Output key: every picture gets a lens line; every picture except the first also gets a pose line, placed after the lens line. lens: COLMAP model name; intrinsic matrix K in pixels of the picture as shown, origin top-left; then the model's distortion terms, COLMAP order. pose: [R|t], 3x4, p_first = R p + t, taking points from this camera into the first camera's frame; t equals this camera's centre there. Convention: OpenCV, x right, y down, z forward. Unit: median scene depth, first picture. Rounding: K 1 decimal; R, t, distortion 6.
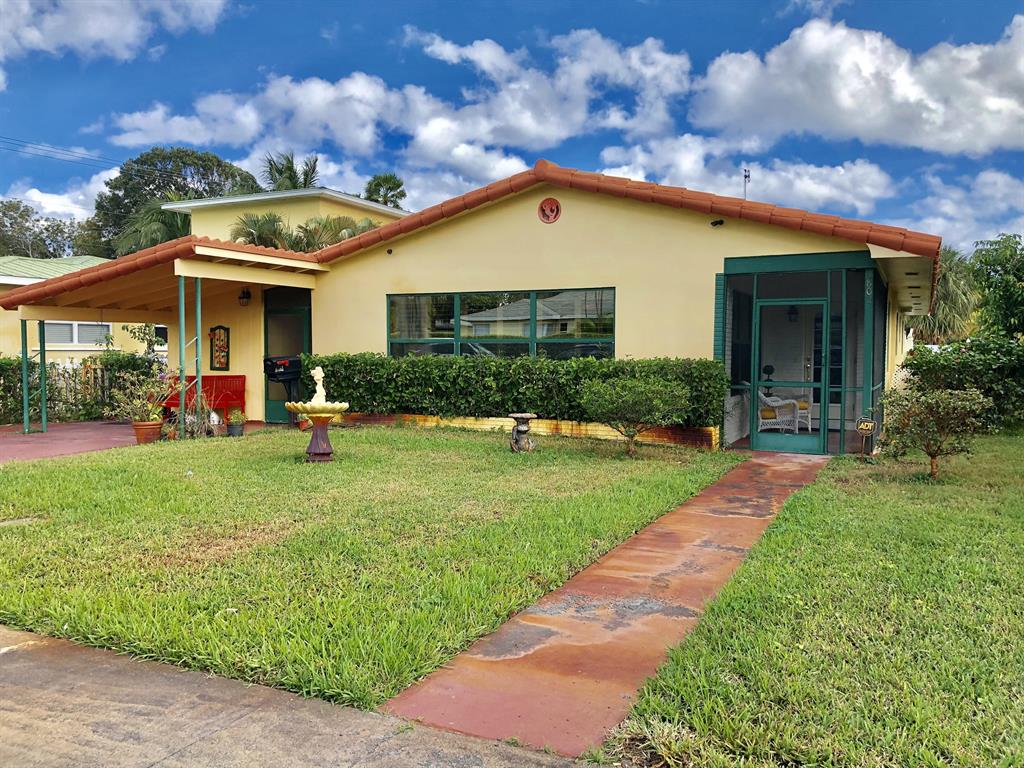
lens RADIAL K [[839.9, 0, 510.3], [0, 839.9, 393.3], [0, 0, 1]] dist [0.023247, -0.005475]
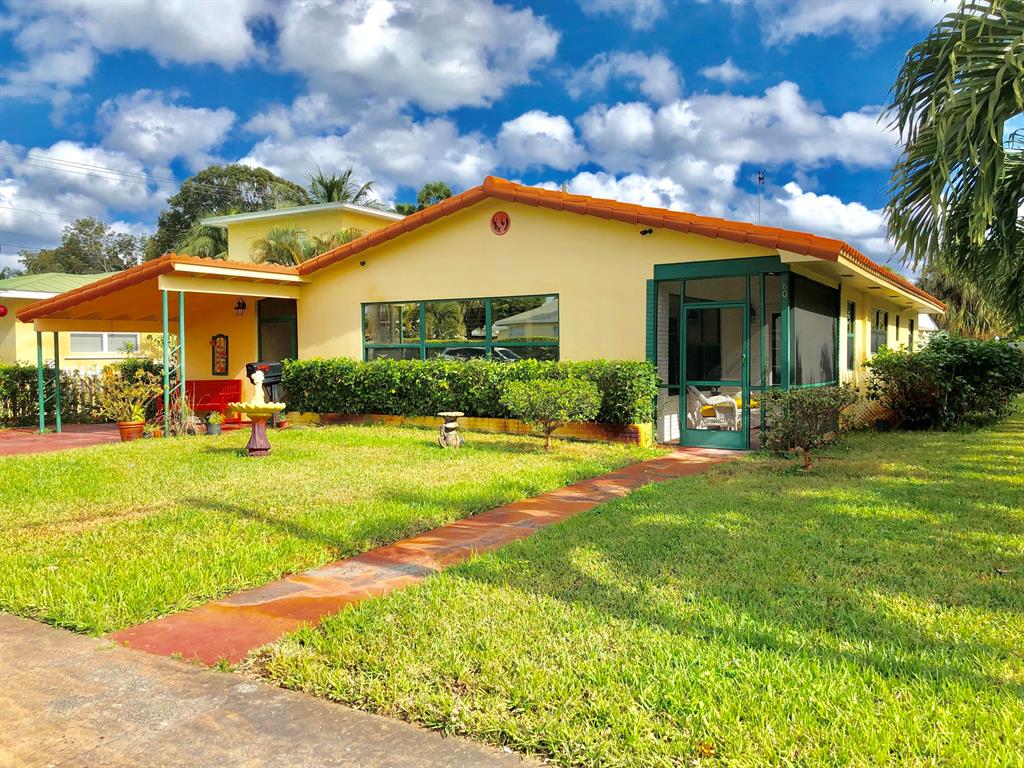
lens RADIAL K [[839.1, 0, 512.0], [0, 839.1, 384.0], [0, 0, 1]] dist [0.023509, -0.007770]
pose [[0.996494, -0.008583, -0.083227, 0.149572], [0.007368, 0.999862, -0.014886, 0.003566], [0.083343, 0.014221, 0.996419, -0.061685]]
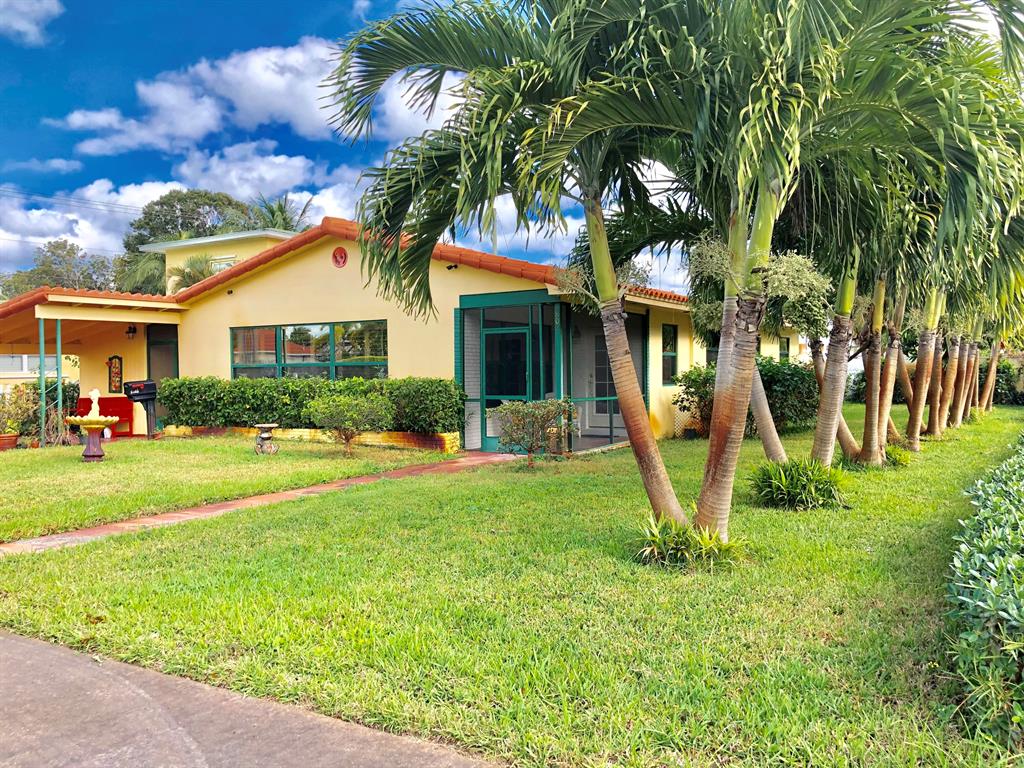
lens RADIAL K [[839.9, 0, 510.3], [0, 839.9, 393.3], [0, 0, 1]] dist [0.023247, -0.005475]
pose [[0.996474, -0.014812, -0.082585, 0.391026], [0.012984, 0.999660, -0.022630, 0.009684], [0.082892, 0.021478, 0.996327, -0.186322]]
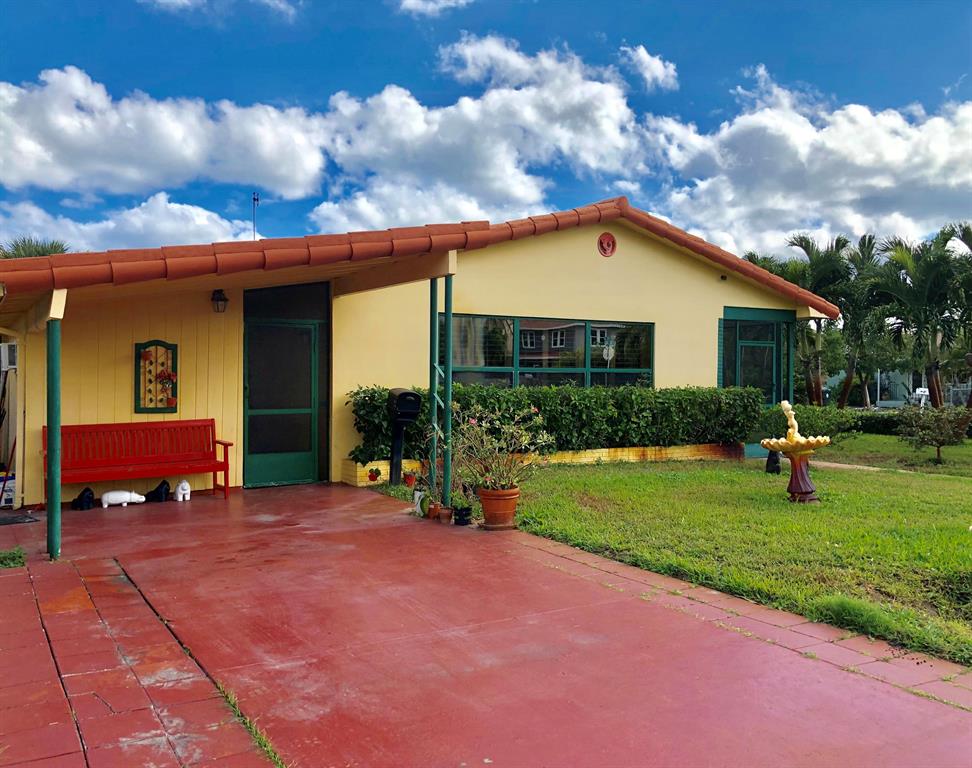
lens RADIAL K [[828.4, 0, 453.9], [0, 828.4, 384.5], [0, 0, 1]] dist [0.058029, 0.000378]
pose [[0.549974, -0.006676, 0.835155, -0.912970], [0.039853, 0.999039, -0.018259, -0.035228], [-0.834230, 0.043325, 0.549711, 0.605858]]
